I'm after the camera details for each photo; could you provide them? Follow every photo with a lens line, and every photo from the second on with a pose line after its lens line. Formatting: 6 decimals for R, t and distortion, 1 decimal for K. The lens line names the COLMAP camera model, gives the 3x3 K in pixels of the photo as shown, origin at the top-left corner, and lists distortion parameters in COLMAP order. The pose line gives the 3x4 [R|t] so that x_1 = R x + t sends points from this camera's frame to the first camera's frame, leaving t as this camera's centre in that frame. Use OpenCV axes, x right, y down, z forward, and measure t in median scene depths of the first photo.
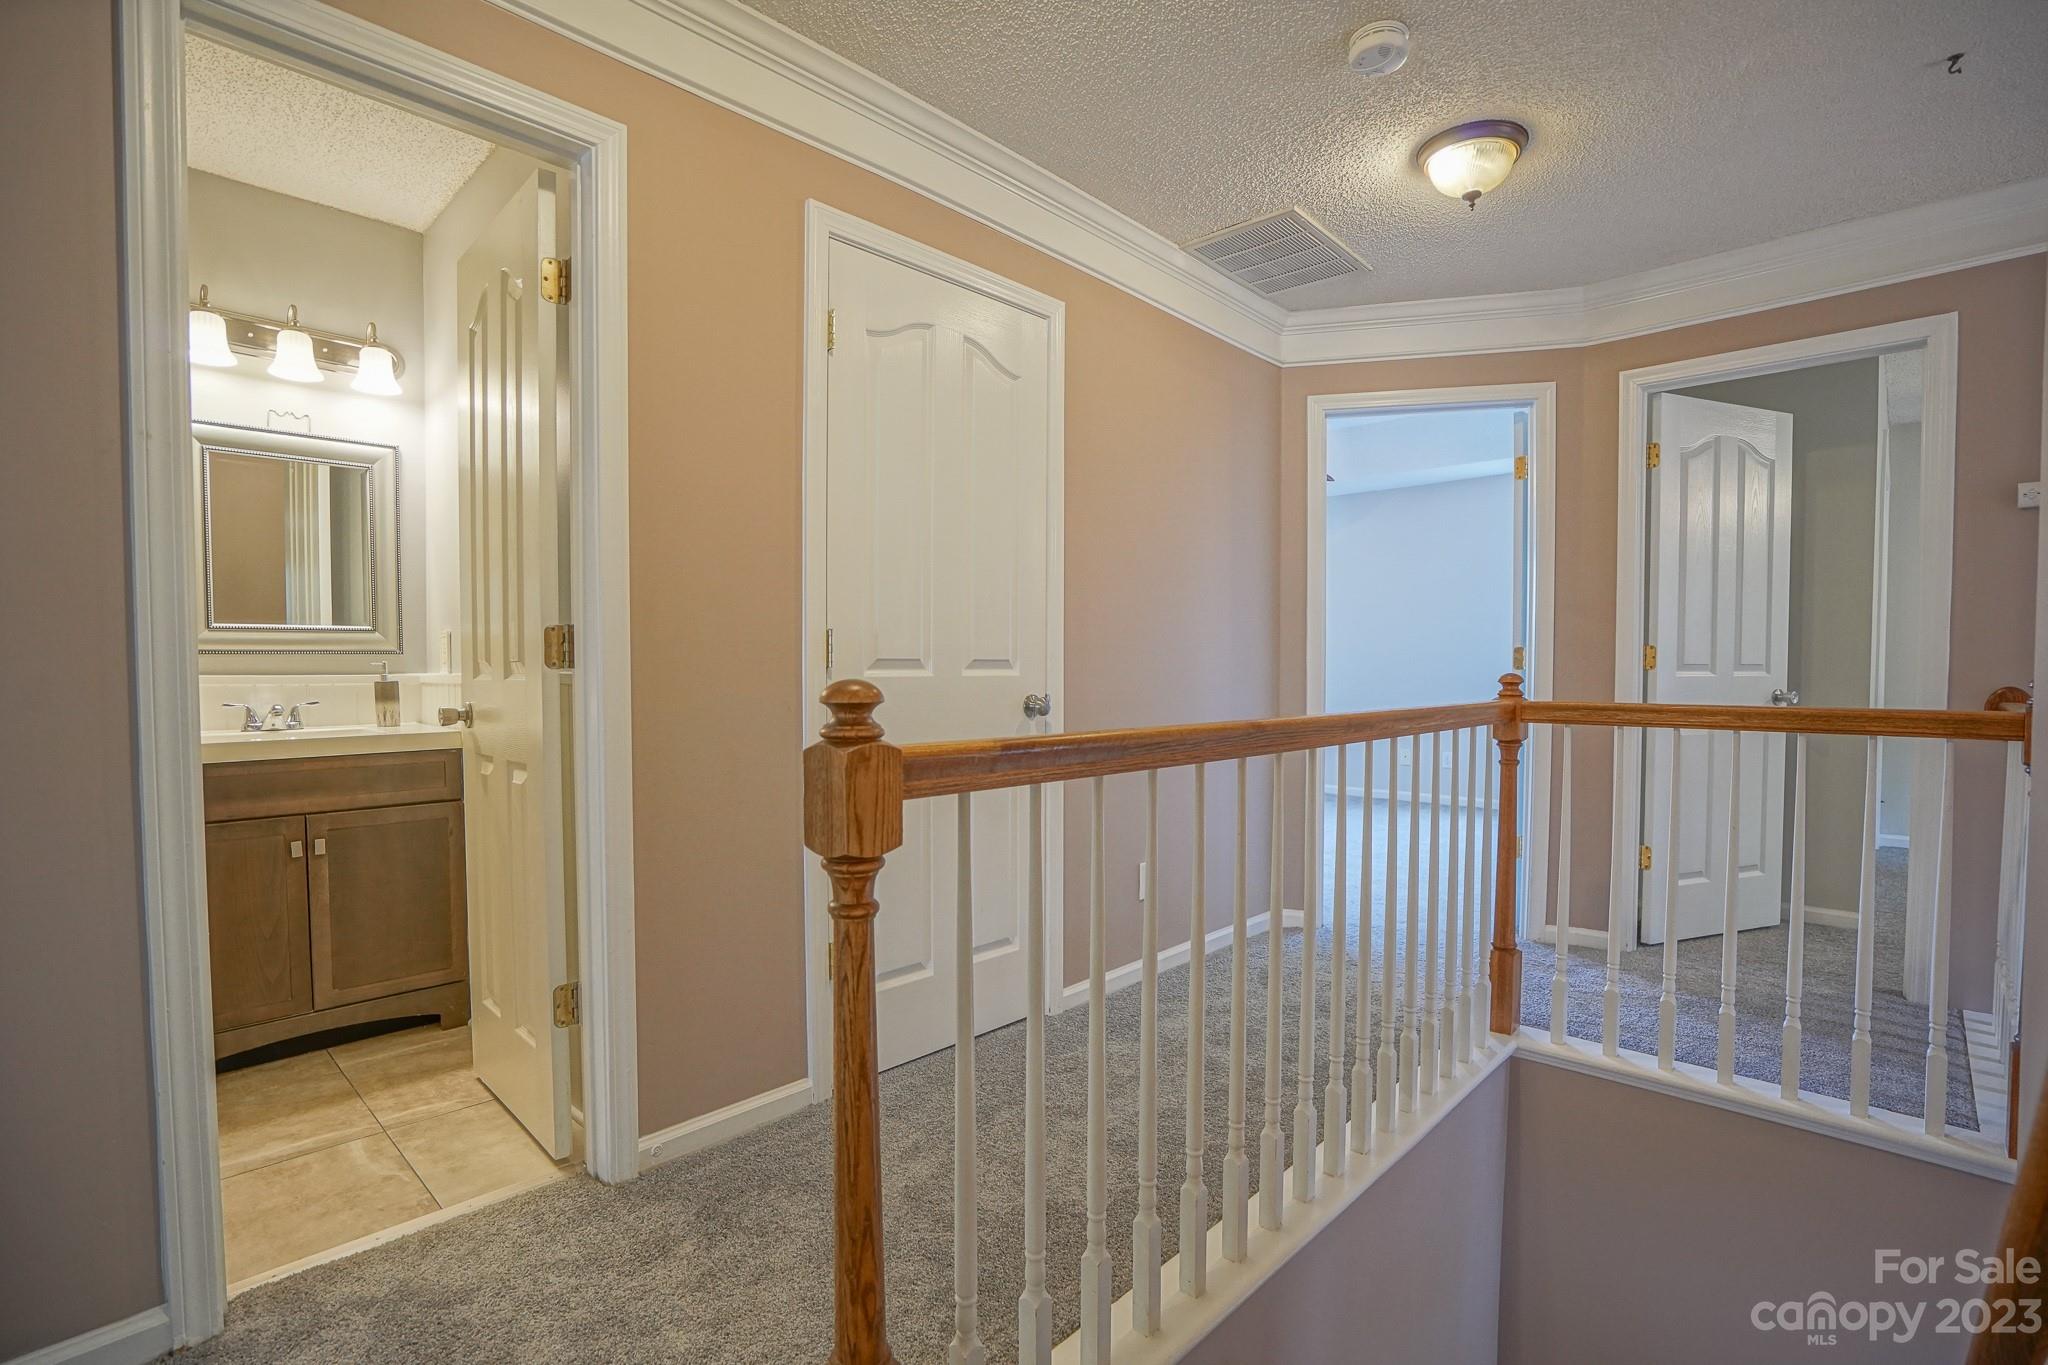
lens RADIAL K [[947.1, 0, 1023.2], [0, 947.1, 692.3], [0, 0, 1]] dist [-0.057956, 0.024074]
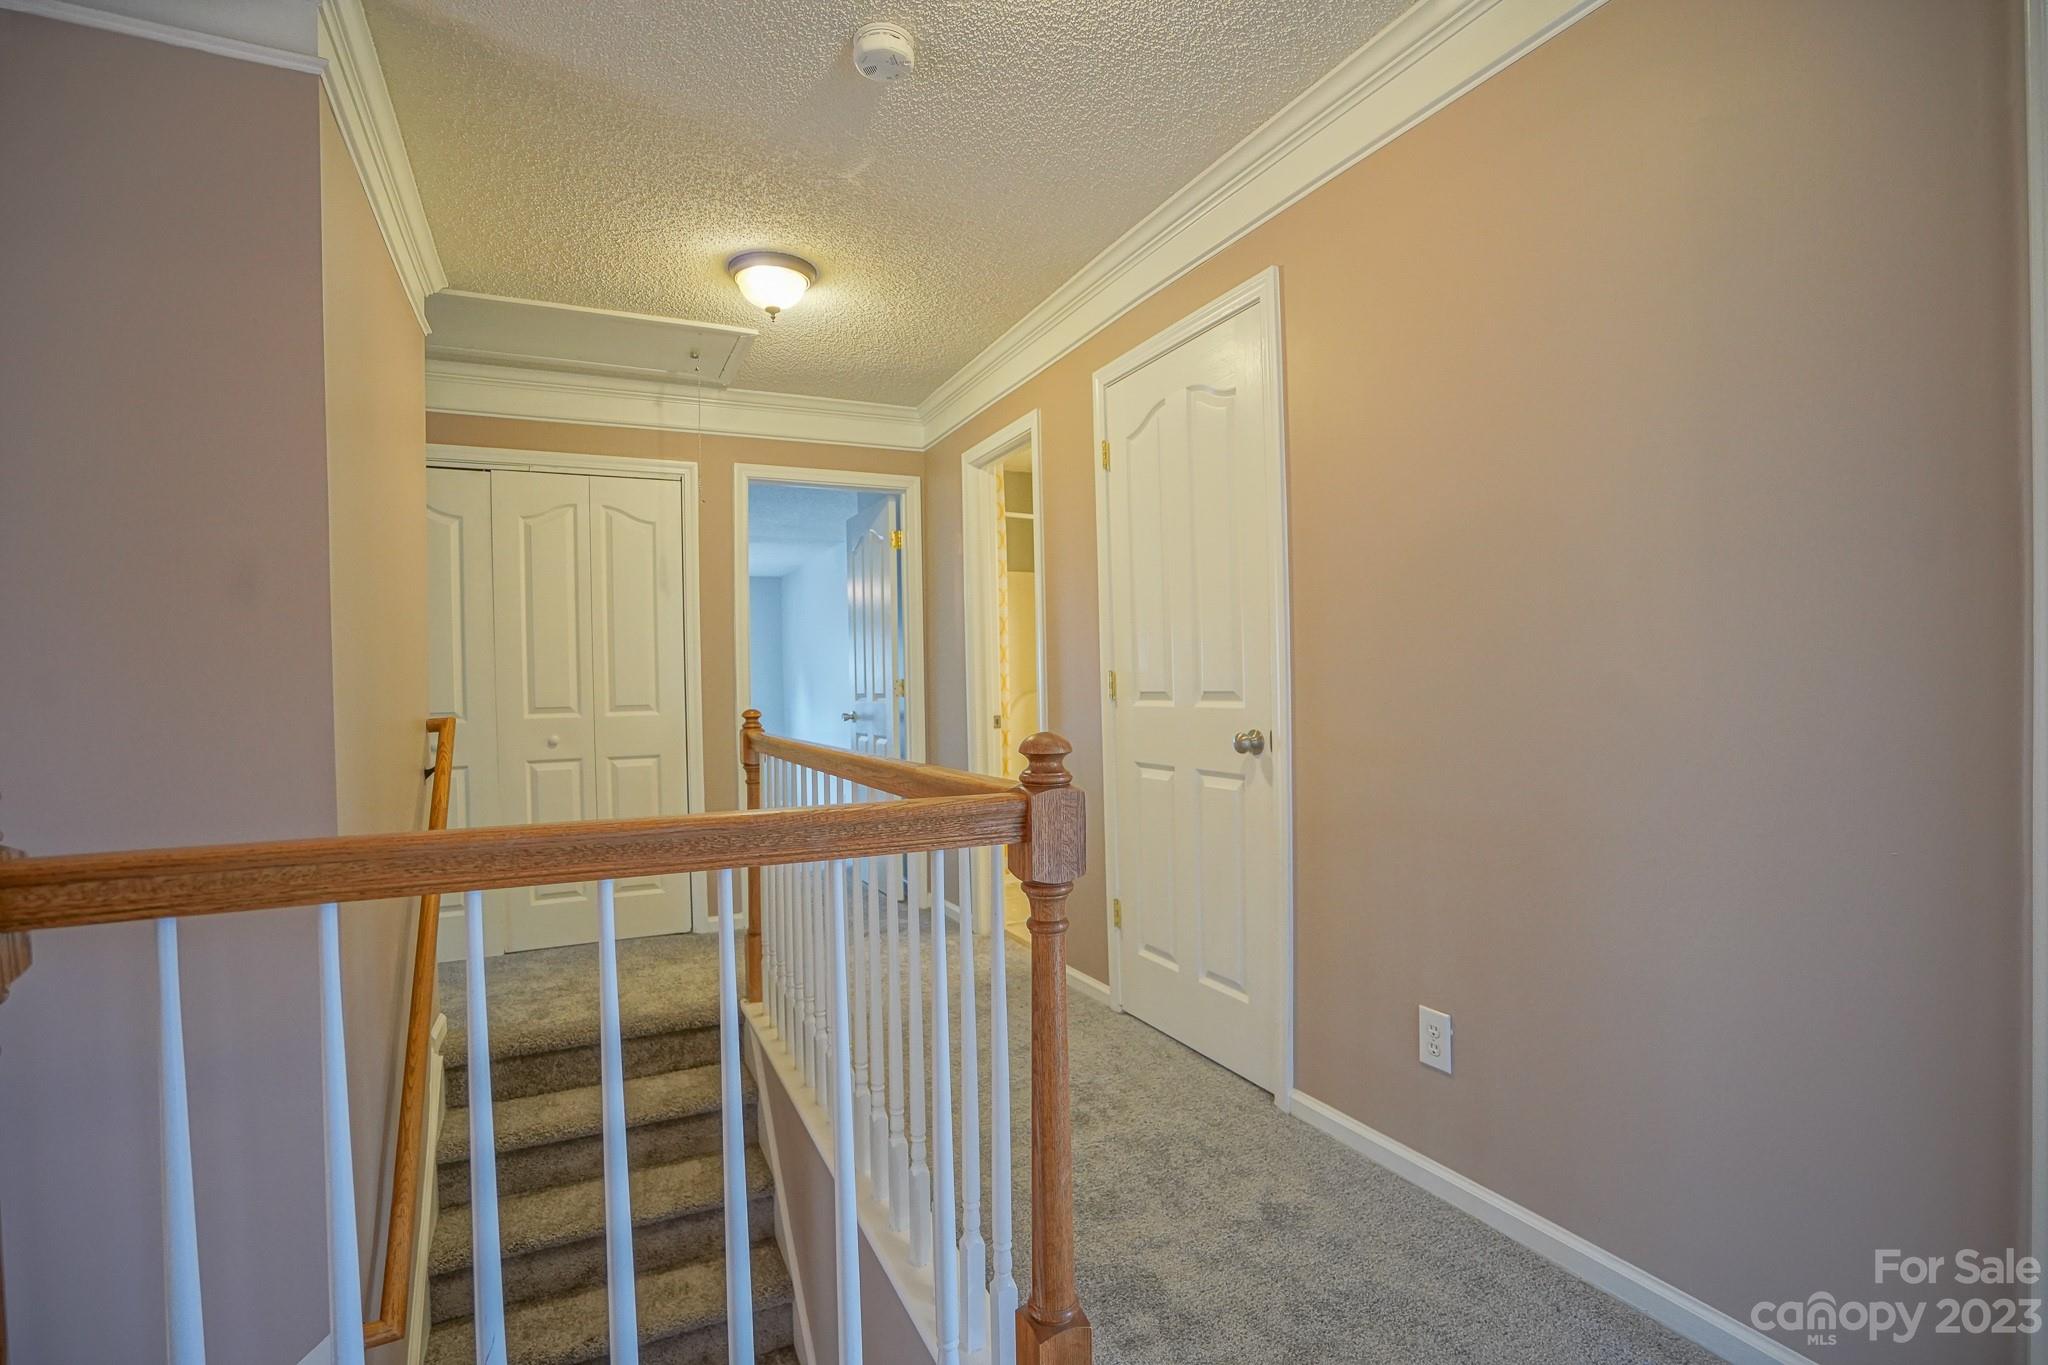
lens RADIAL K [[947.1, 0, 1023.2], [0, 947.1, 692.3], [0, 0, 1]] dist [-0.057956, 0.024074]
pose [[-0.345004, 0.007957, -0.938568, 1.758164], [-0.004697, 0.999937, 0.010204, -0.077339], [0.938590, 0.007929, -0.344945, 2.092798]]
